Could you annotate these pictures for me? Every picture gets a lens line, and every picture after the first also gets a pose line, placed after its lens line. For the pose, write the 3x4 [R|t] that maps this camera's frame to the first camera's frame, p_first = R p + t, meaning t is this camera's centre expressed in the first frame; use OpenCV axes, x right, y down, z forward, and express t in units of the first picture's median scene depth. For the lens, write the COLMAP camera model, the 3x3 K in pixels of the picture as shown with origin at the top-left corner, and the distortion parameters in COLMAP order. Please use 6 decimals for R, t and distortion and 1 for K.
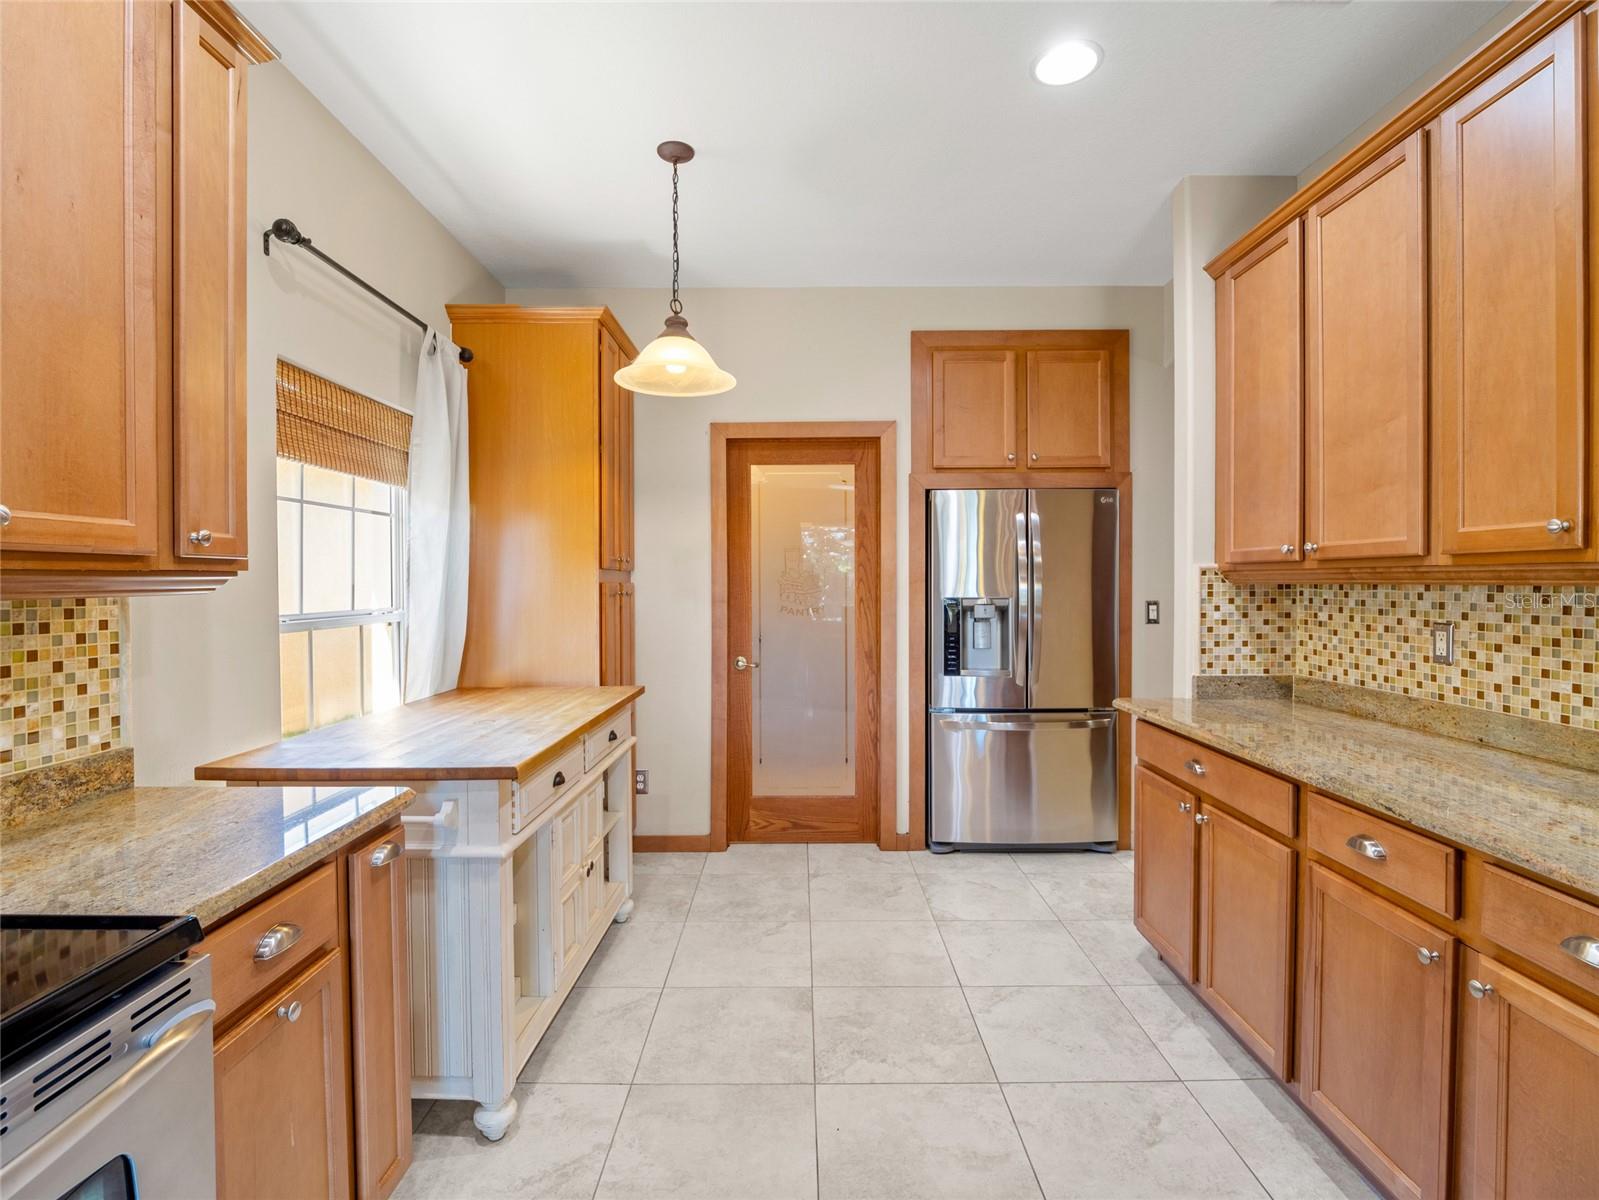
lens RADIAL K [[777.1, 0, 793.4], [0, 777.1, 591.8], [0, 0, 1]] dist [-0.008759, -0.004504]
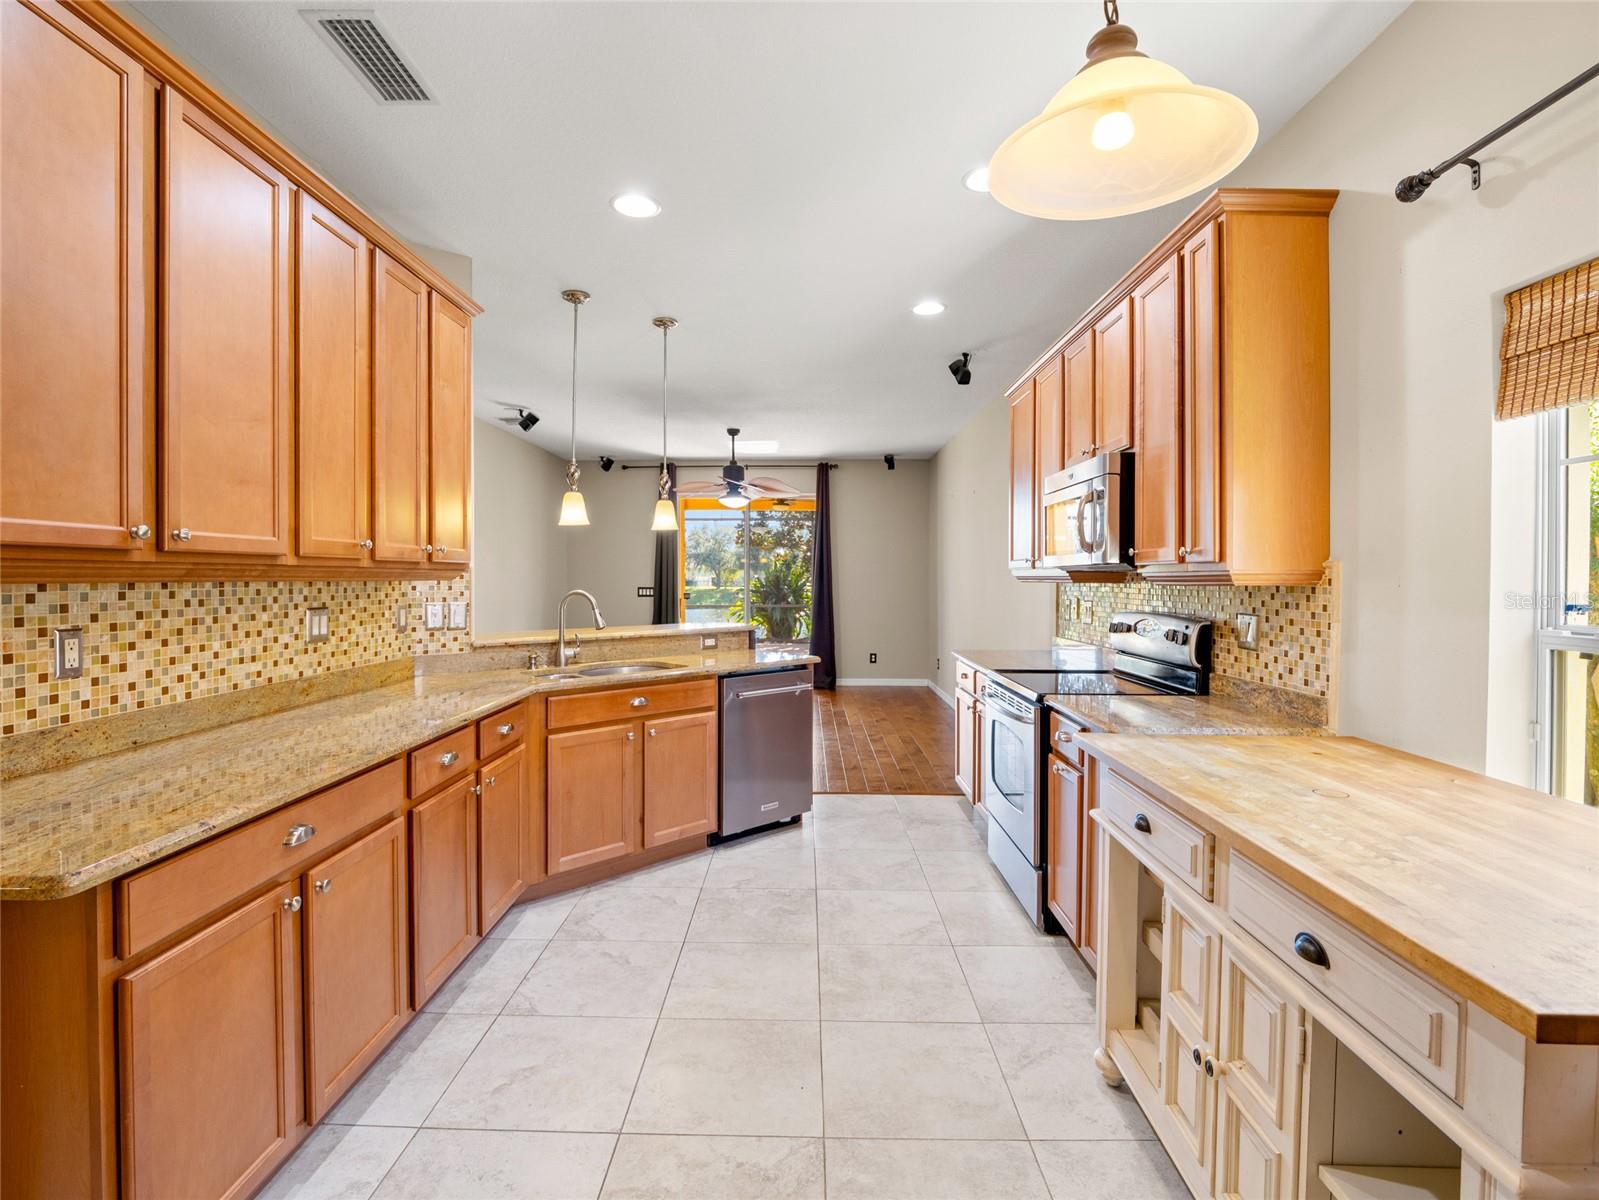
lens RADIAL K [[777.1, 0, 782.7], [0, 777.1, 586.3], [0, 0, 1]] dist [-0.008759, -0.004504]
pose [[-0.999725, 0.000840, 0.023447, 0.042530], [0.001405, 0.999709, 0.024086, -0.020187], [-0.023420, 0.024112, -0.999435, 1.492183]]
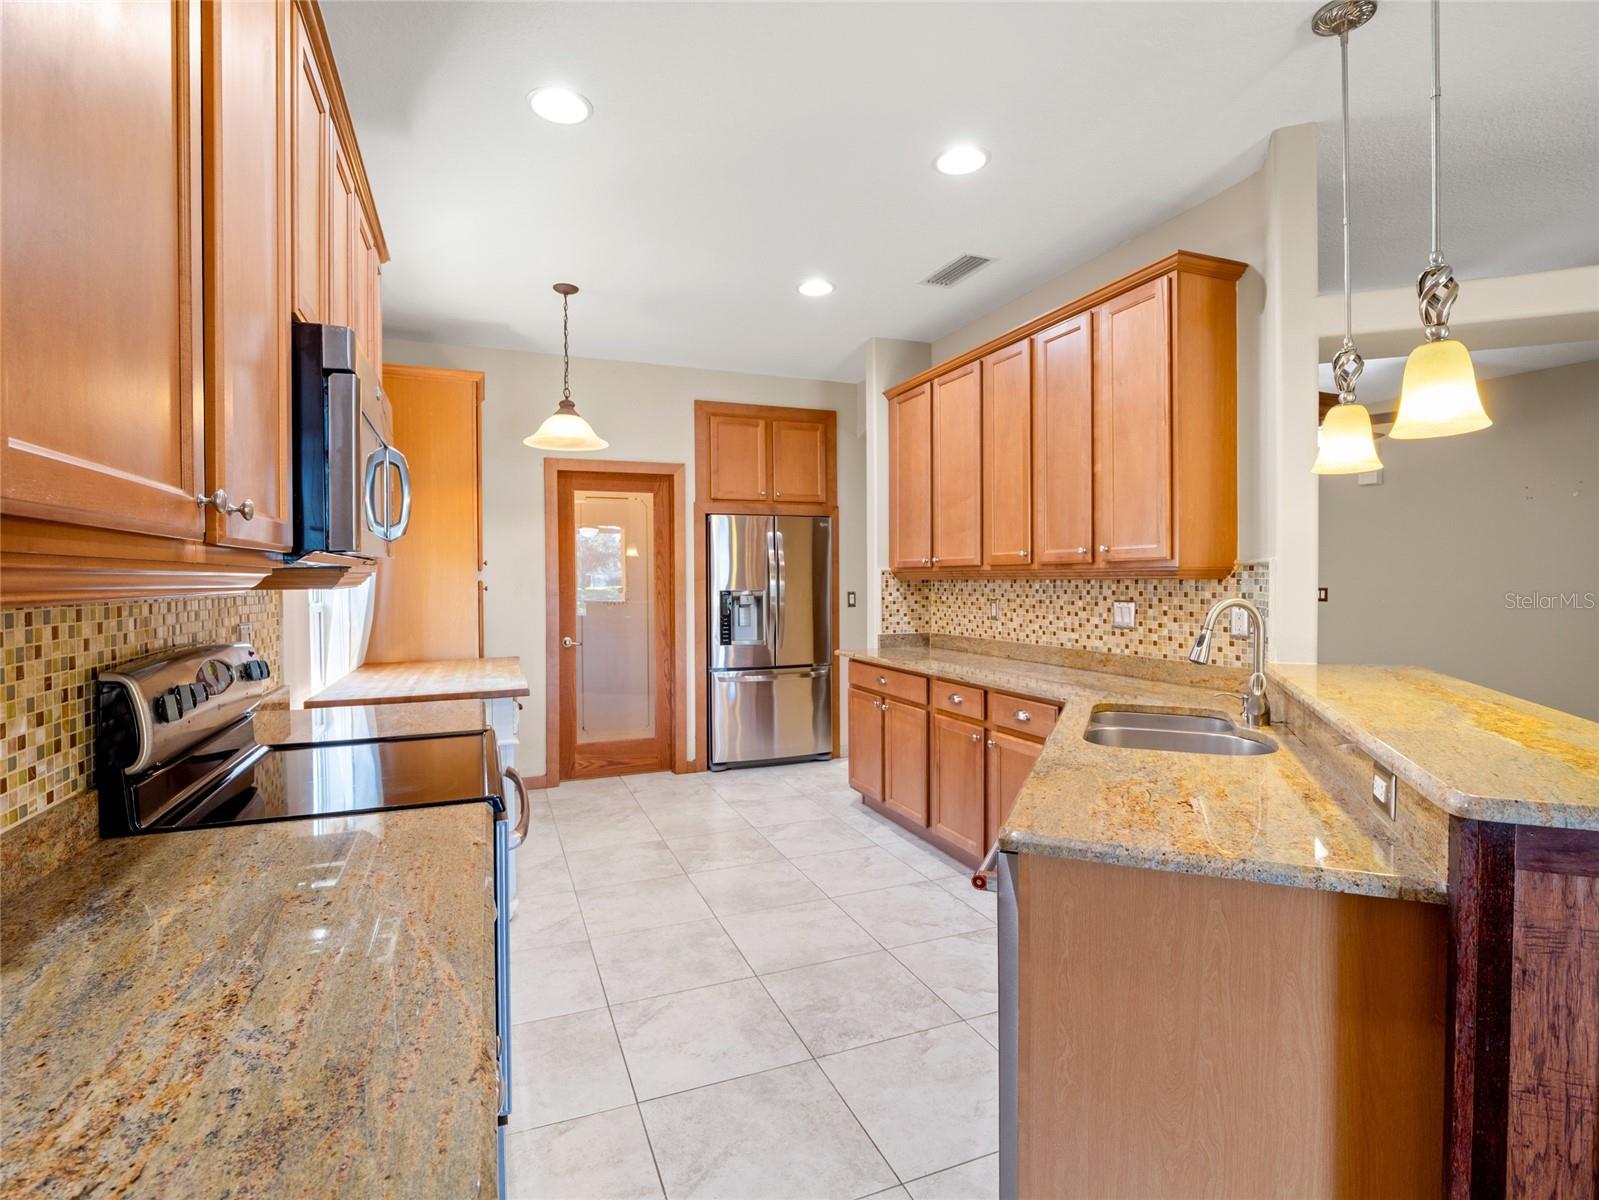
lens RADIAL K [[777.1, 0, 790.4], [0, 777.1, 592.5], [0, 0, 1]] dist [-0.008759, -0.004504]
pose [[0.928463, -0.008839, 0.371319, -0.307799], [0.007915, 0.999961, 0.004014, 0.009154], [-0.371340, -0.000788, 0.928496, -0.530576]]
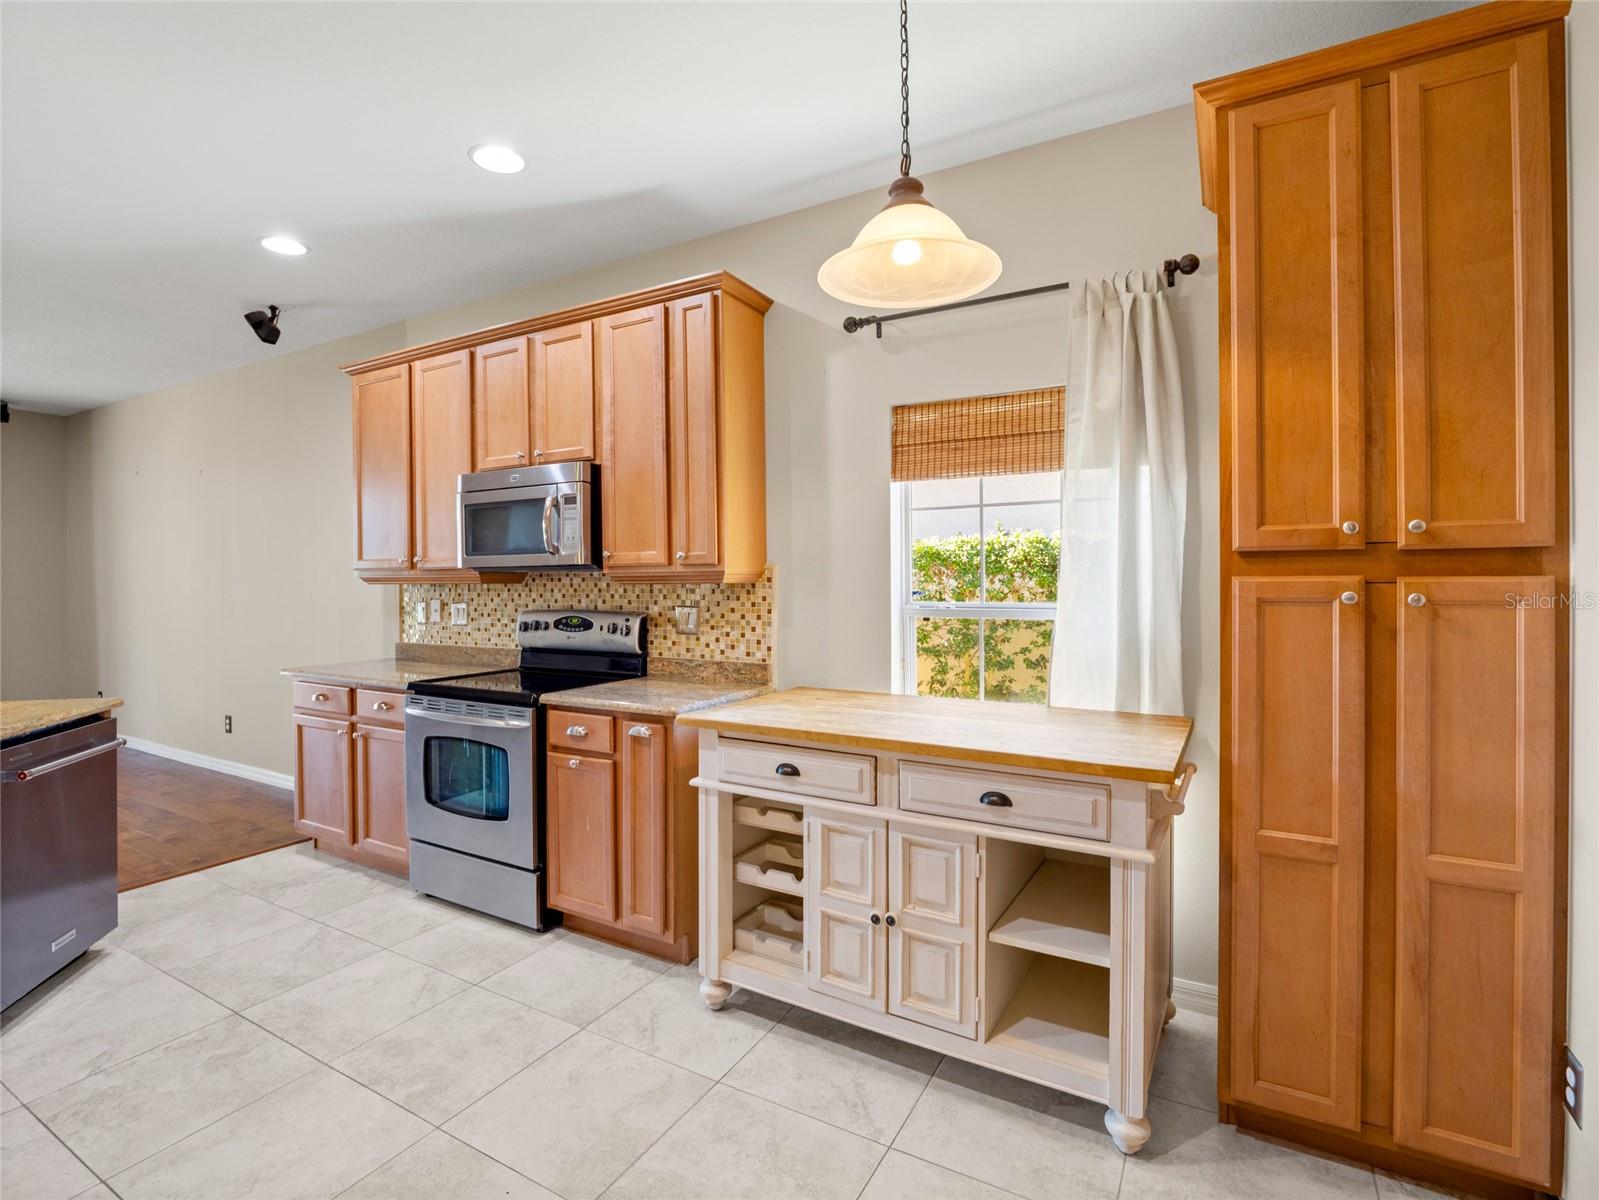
lens RADIAL K [[777.1, 0, 795.9], [0, 777.1, 578.7], [0, 0, 1]] dist [-0.008759, -0.004504]
pose [[-0.494601, 0.008767, -0.869076, 0.477371], [-0.003467, 0.999921, 0.012060, -0.019341], [0.869113, 0.008978, -0.494531, 1.248947]]
